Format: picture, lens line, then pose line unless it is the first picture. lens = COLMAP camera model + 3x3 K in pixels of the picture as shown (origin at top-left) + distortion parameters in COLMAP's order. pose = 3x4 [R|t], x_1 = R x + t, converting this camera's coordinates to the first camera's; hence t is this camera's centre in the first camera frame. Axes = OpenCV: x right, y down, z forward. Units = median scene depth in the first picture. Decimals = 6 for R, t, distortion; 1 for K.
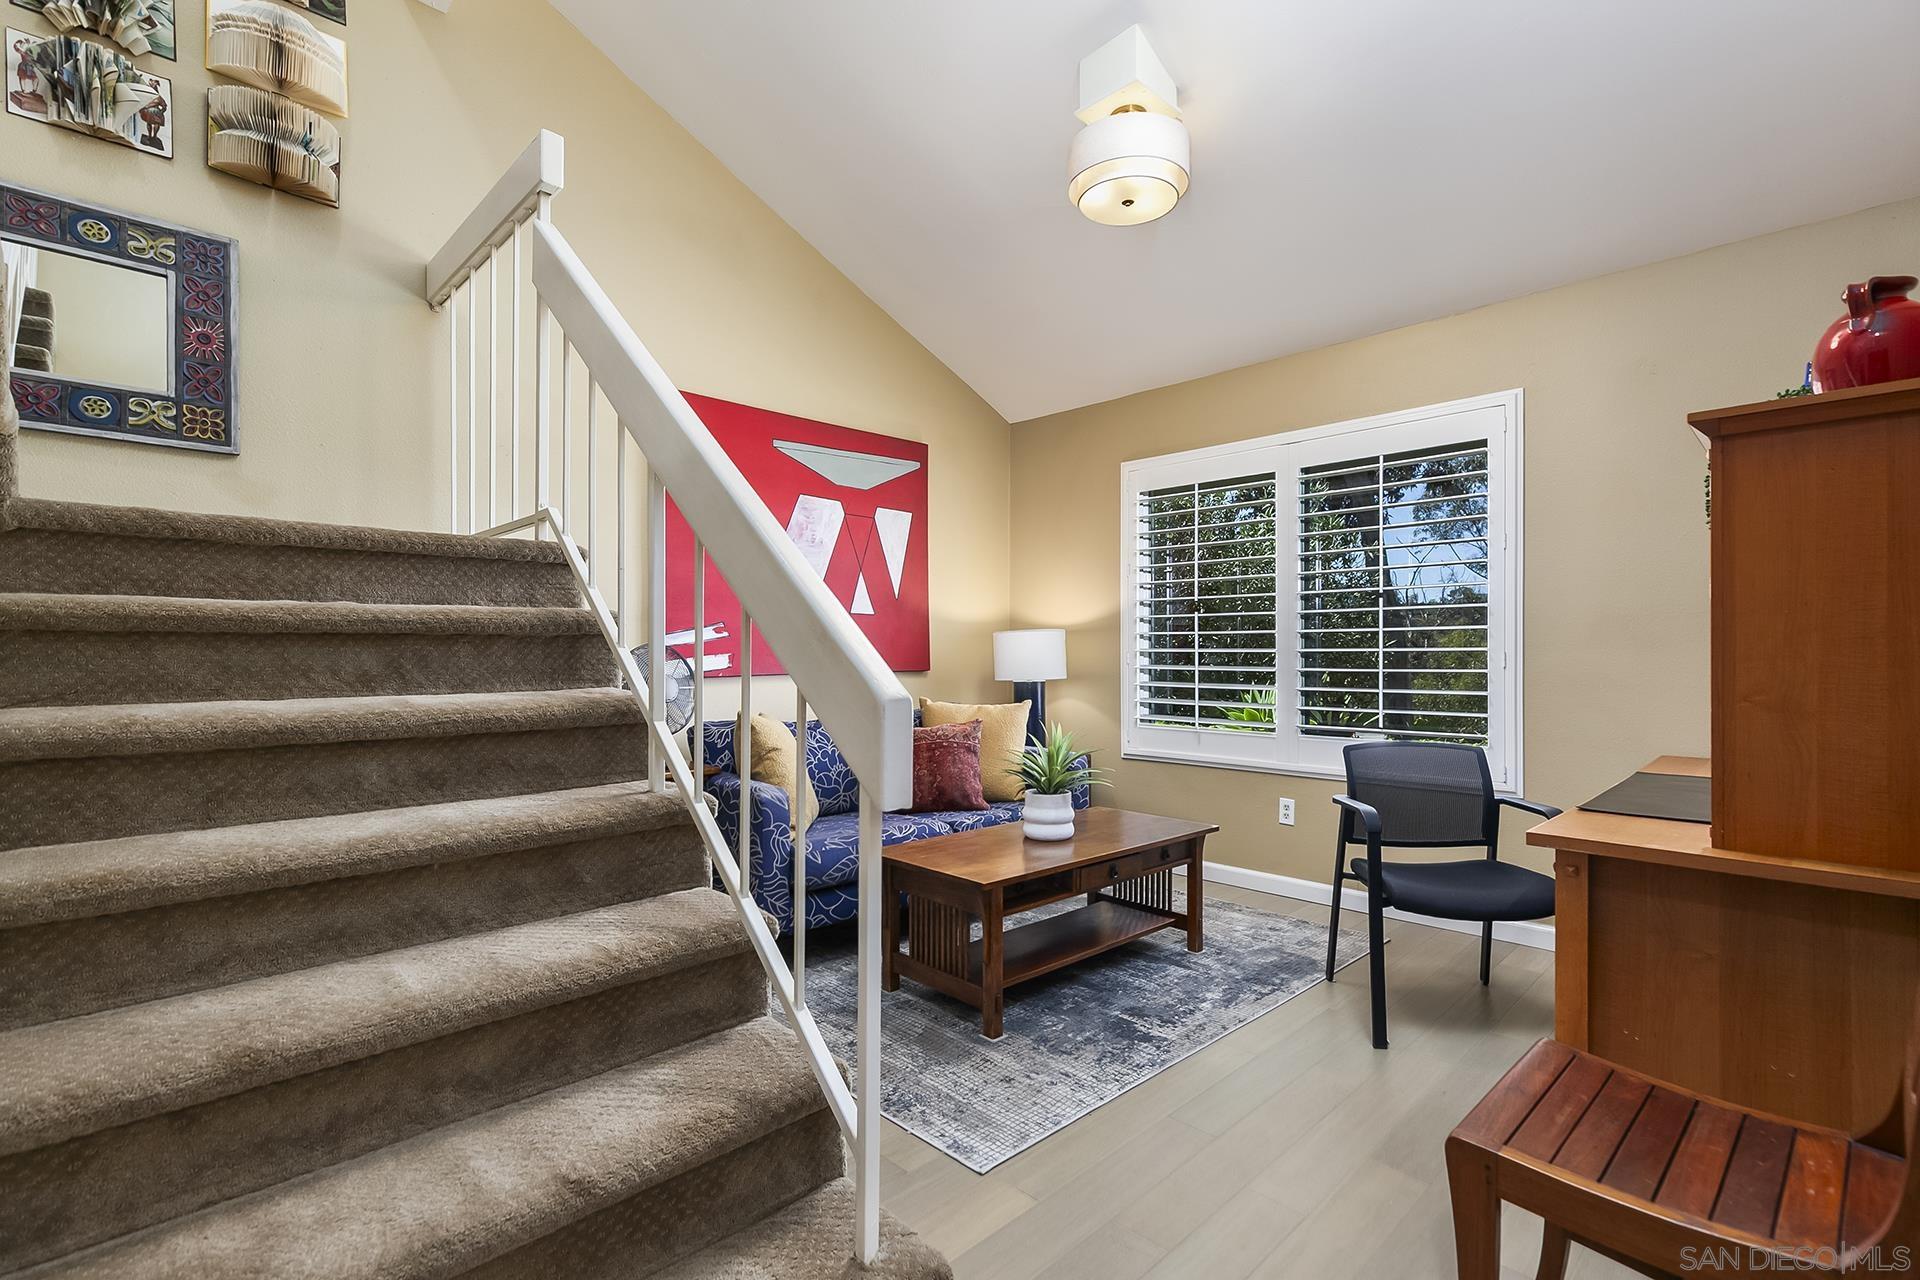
lens RADIAL K [[895.6, 0, 971.4], [0, 895.6, 667.6], [0, 0, 1]] dist [0.012812, -0.002127]
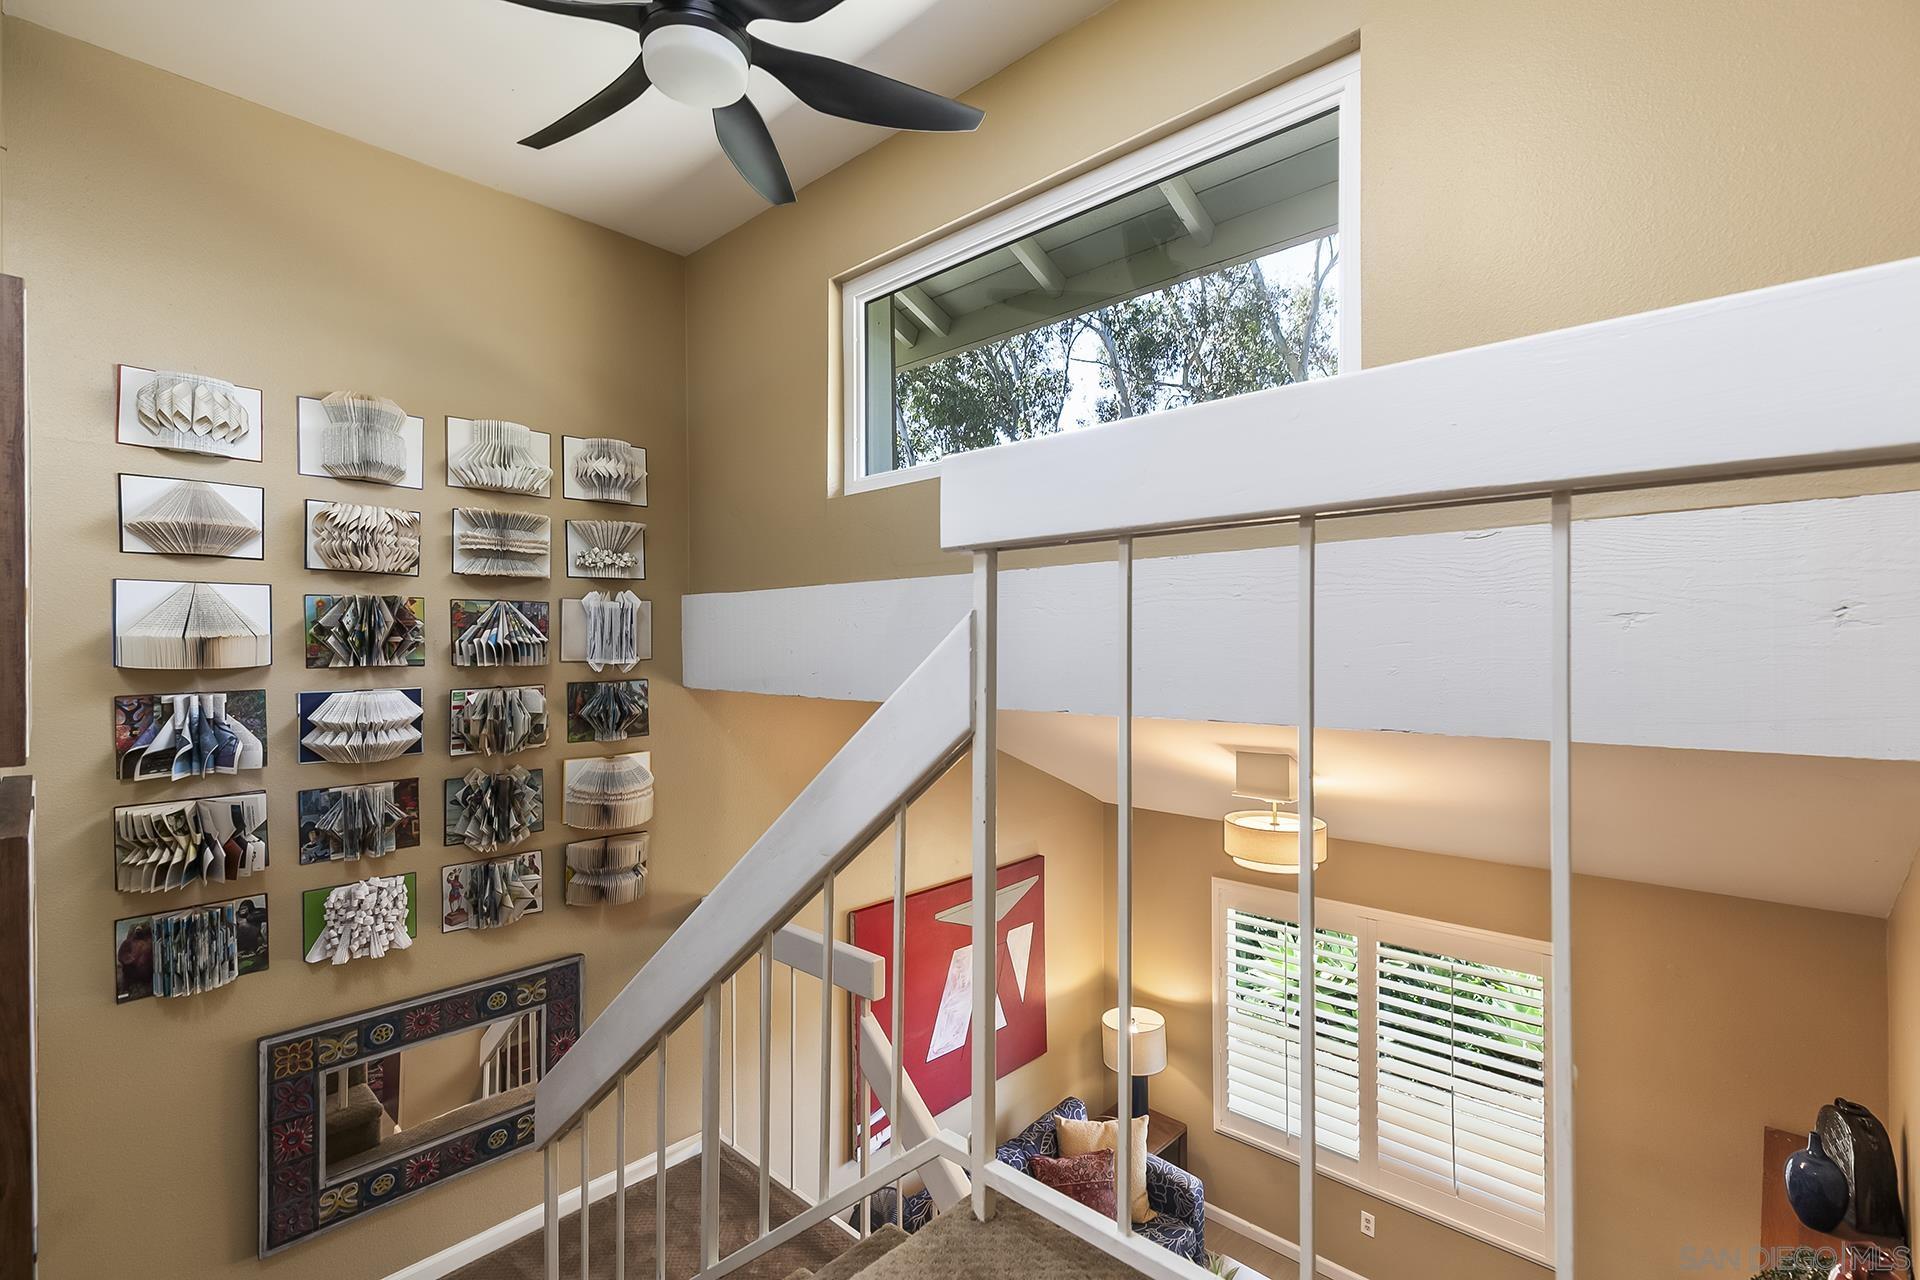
lens RADIAL K [[895.6, 0, 971.6], [0, 895.6, 642.7], [0, 0, 1]] dist [0.012812, -0.002127]
pose [[0.999211, -0.008430, 0.038815, -0.254767], [0.008487, 0.999963, -0.001311, -0.722771], [-0.038803, 0.001640, 0.999246, -0.217652]]
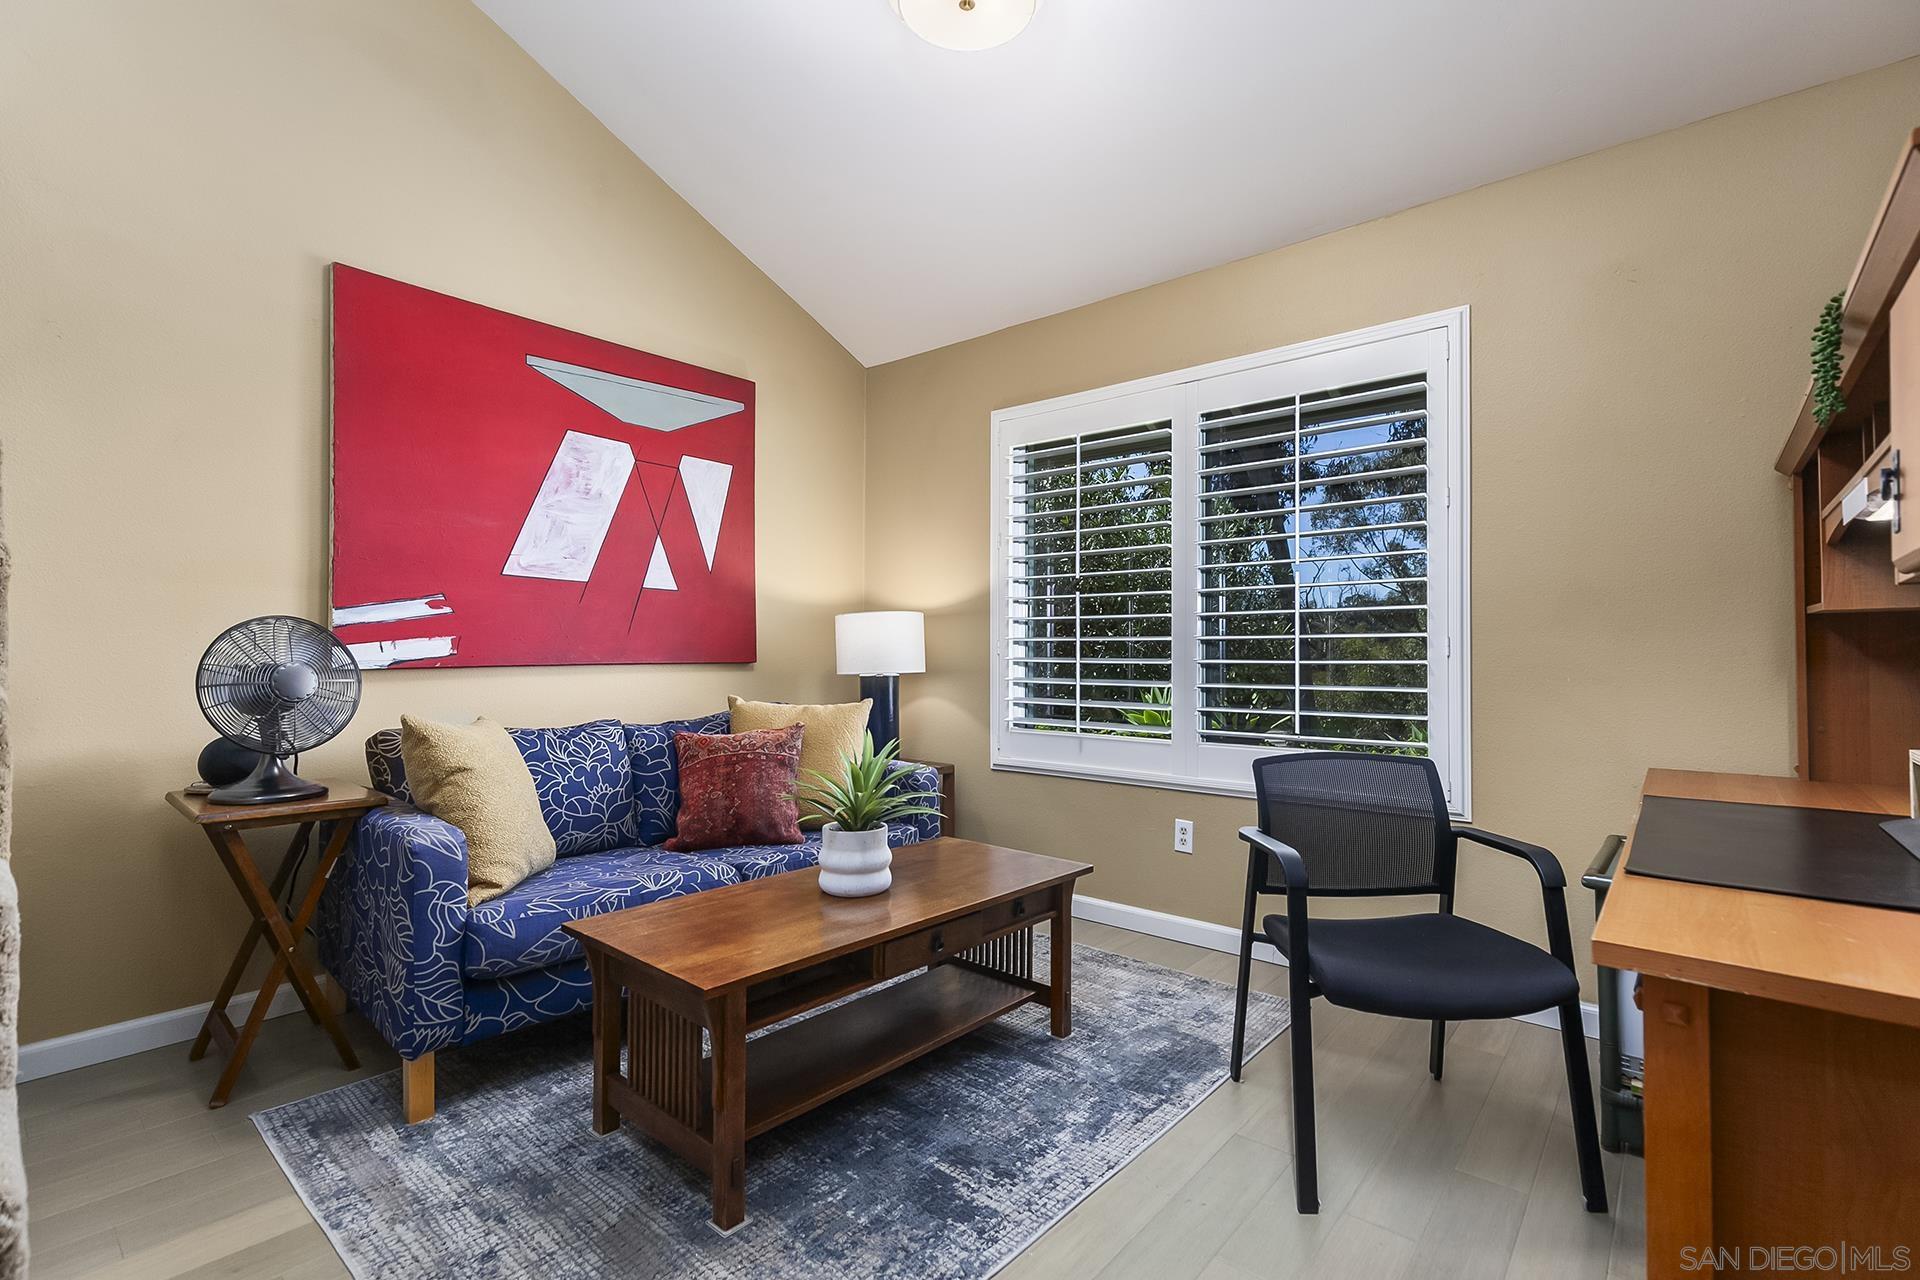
lens RADIAL K [[895.6, 0, 977.5], [0, 895.6, 660.3], [0, 0, 1]] dist [0.012812, -0.002127]
pose [[0.994902, 0.004173, 0.100758, 0.097186], [-0.003296, 0.999955, -0.008864, 0.010821], [-0.100791, 0.008487, 0.994871, 0.246258]]
